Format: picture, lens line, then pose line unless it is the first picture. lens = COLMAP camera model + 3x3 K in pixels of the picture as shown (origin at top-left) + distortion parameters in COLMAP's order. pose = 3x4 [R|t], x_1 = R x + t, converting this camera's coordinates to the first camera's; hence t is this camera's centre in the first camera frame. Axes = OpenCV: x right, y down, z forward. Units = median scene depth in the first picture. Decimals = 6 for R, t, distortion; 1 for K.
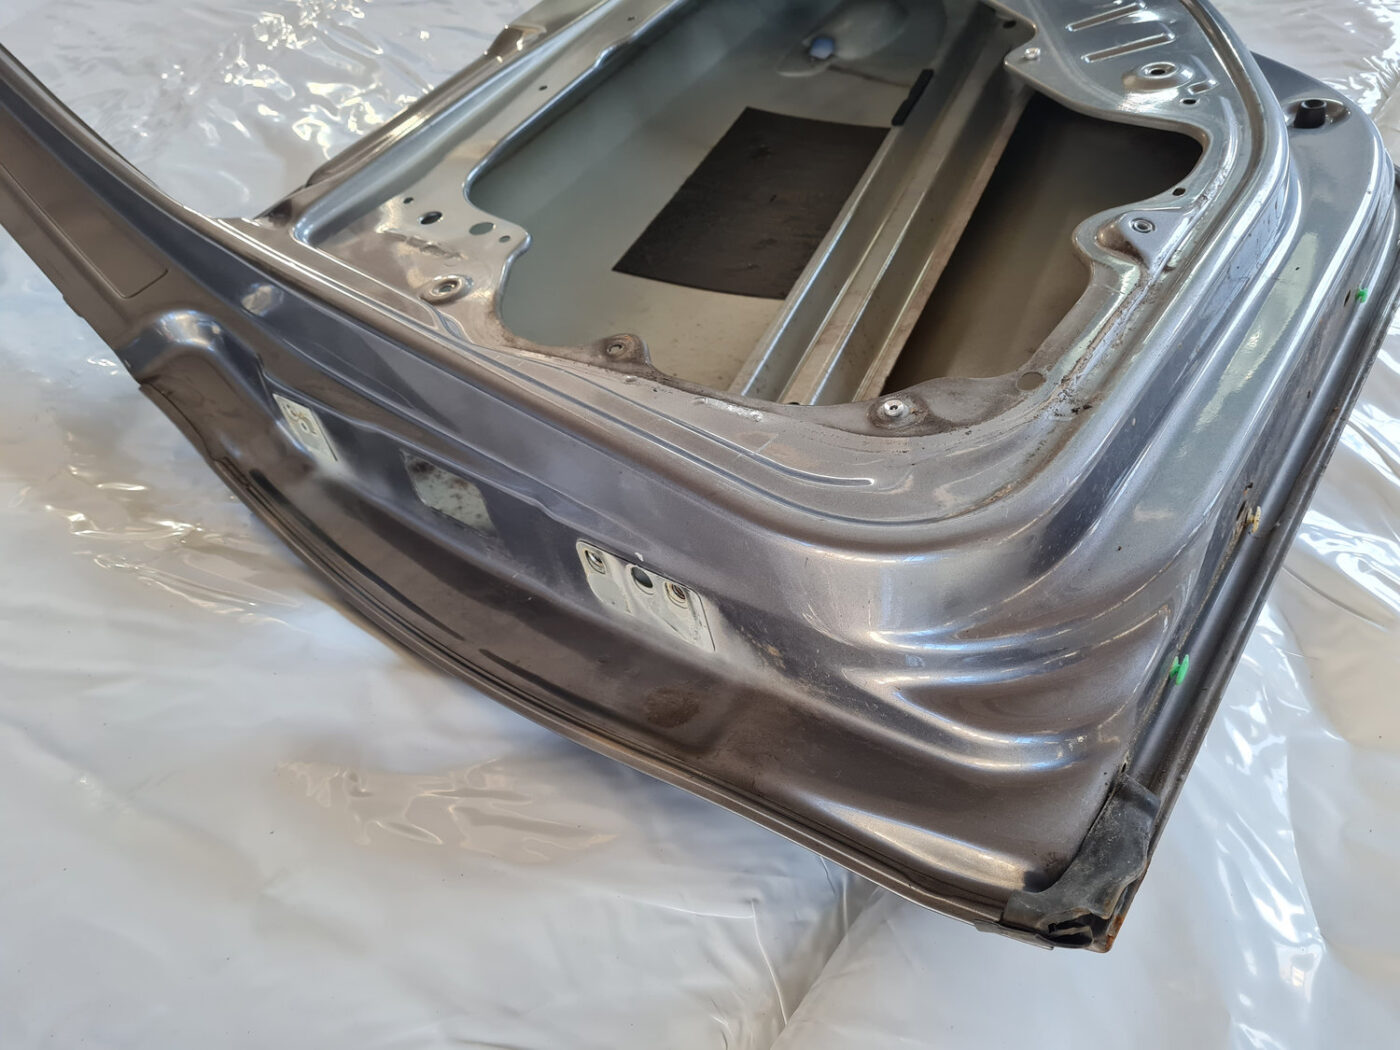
lens RADIAL K [[1058.6, 0, 698.8], [0, 1058.6, 520.7], [0, 0, 1]] dist [0.051166, -0.024290]
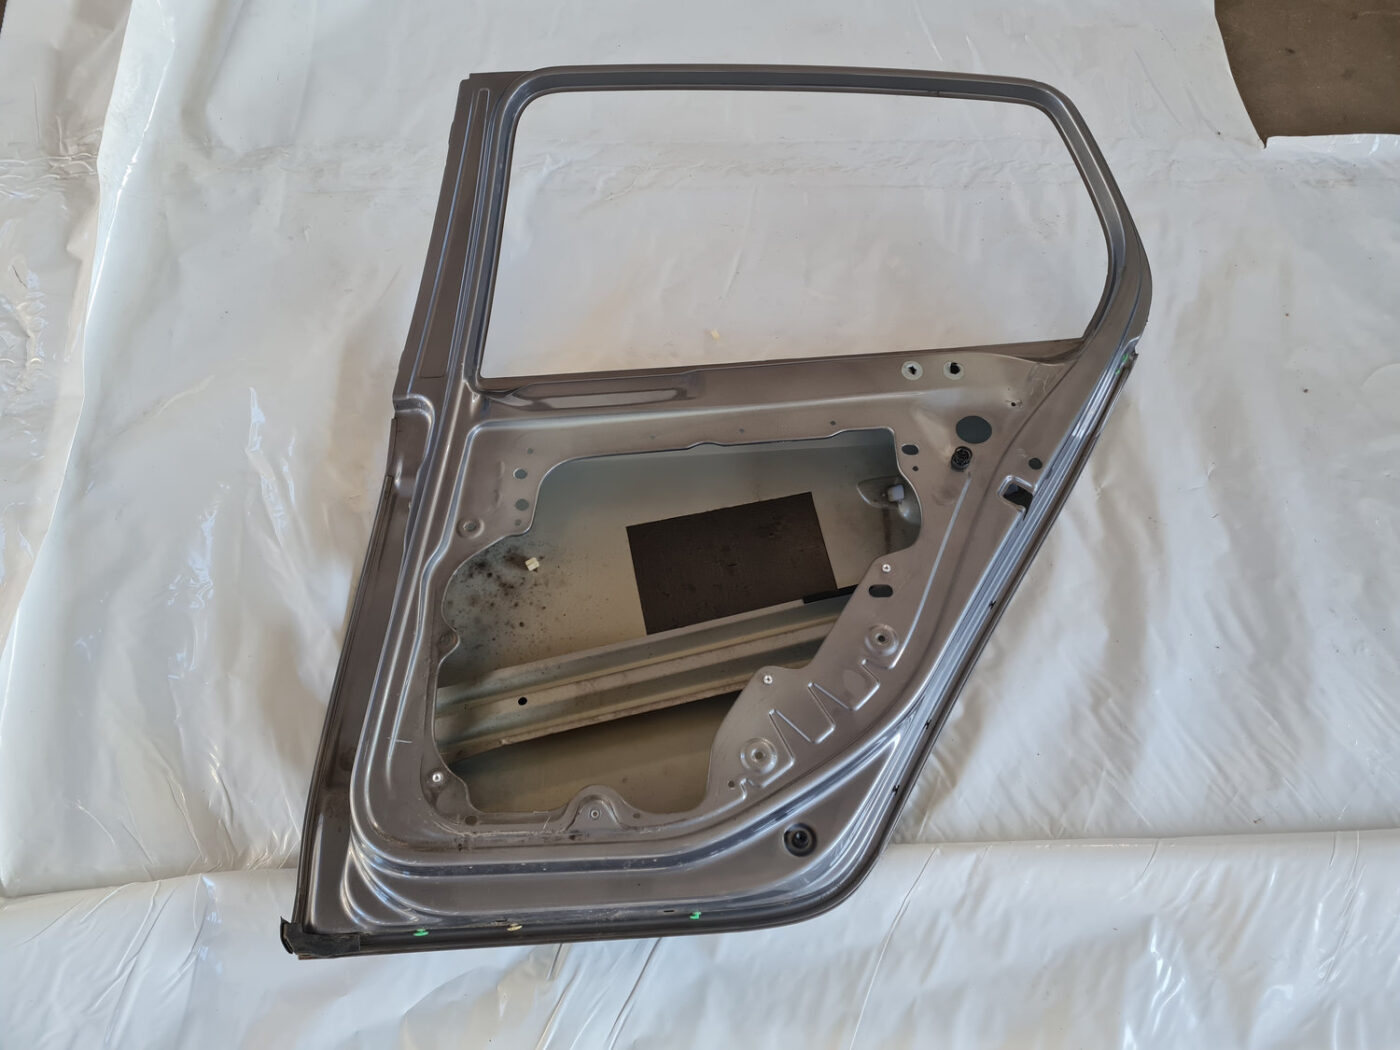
lens RADIAL K [[1058.6, 0, 696.6], [0, 1058.6, 524.9], [0, 0, 1]] dist [0.051166, -0.024290]
pose [[0.602449, 0.763026, -0.234193, 0.560902], [-0.634832, 0.635926, 0.438847, -1.593712], [0.483781, -0.115710, 0.867506, -0.603241]]
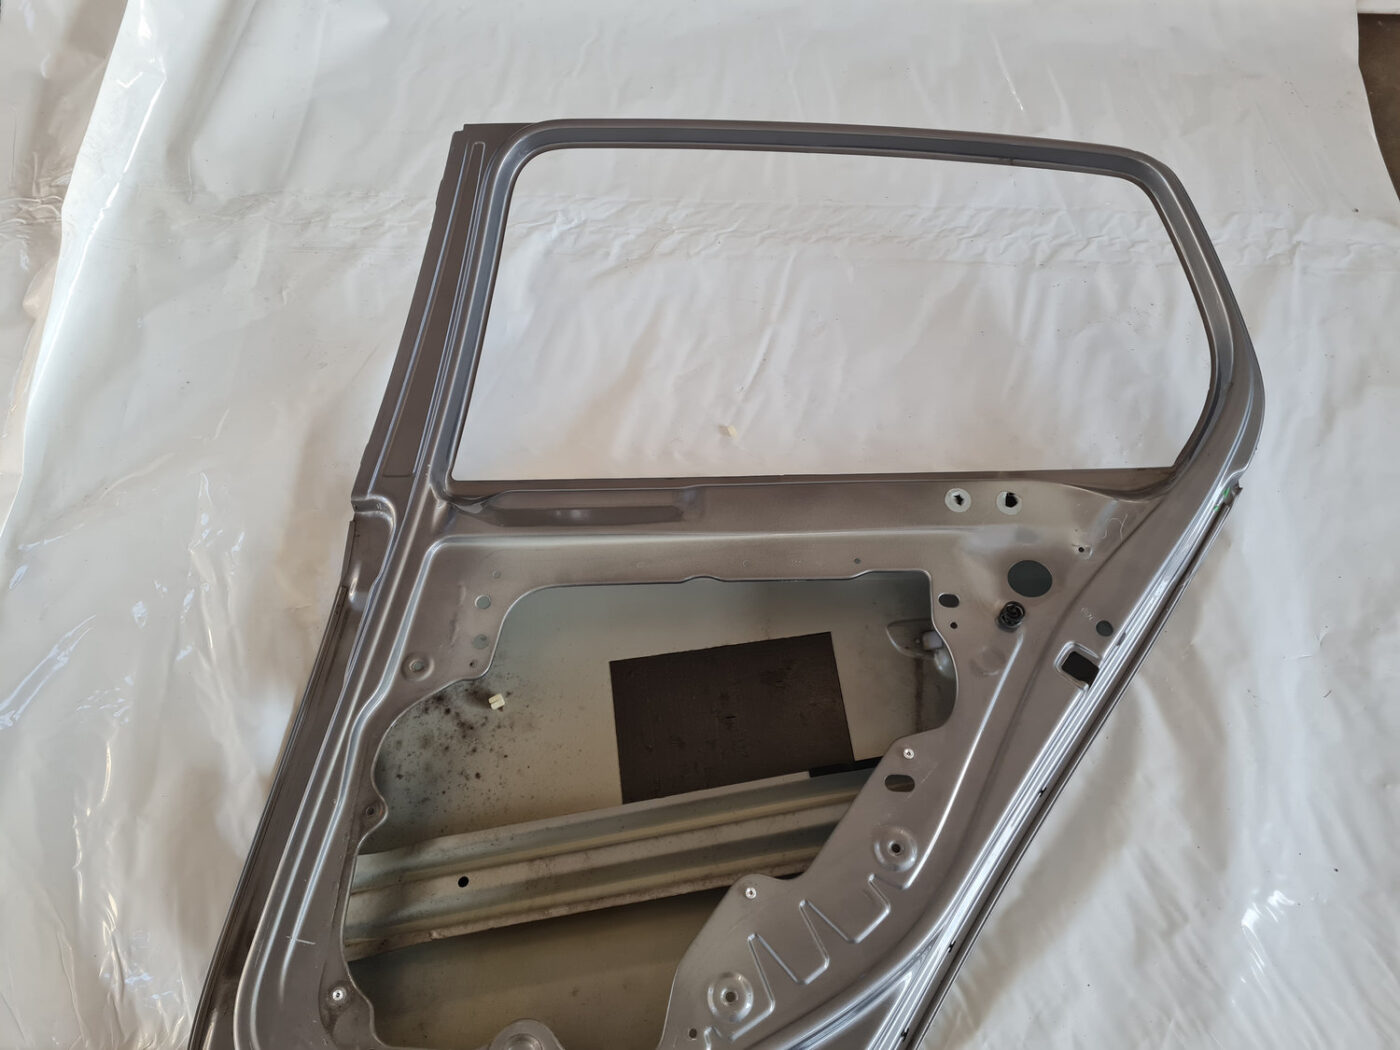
lens RADIAL K [[1058.6, 0, 693.8], [0, 1058.6, 531.2], [0, 0, 1]] dist [0.051166, -0.024290]
pose [[0.542108, 0.794703, -0.273066, 0.339726], [-0.634255, 0.600133, 0.487402, -1.695754], [0.551216, -0.091031, 0.829382, -0.161170]]
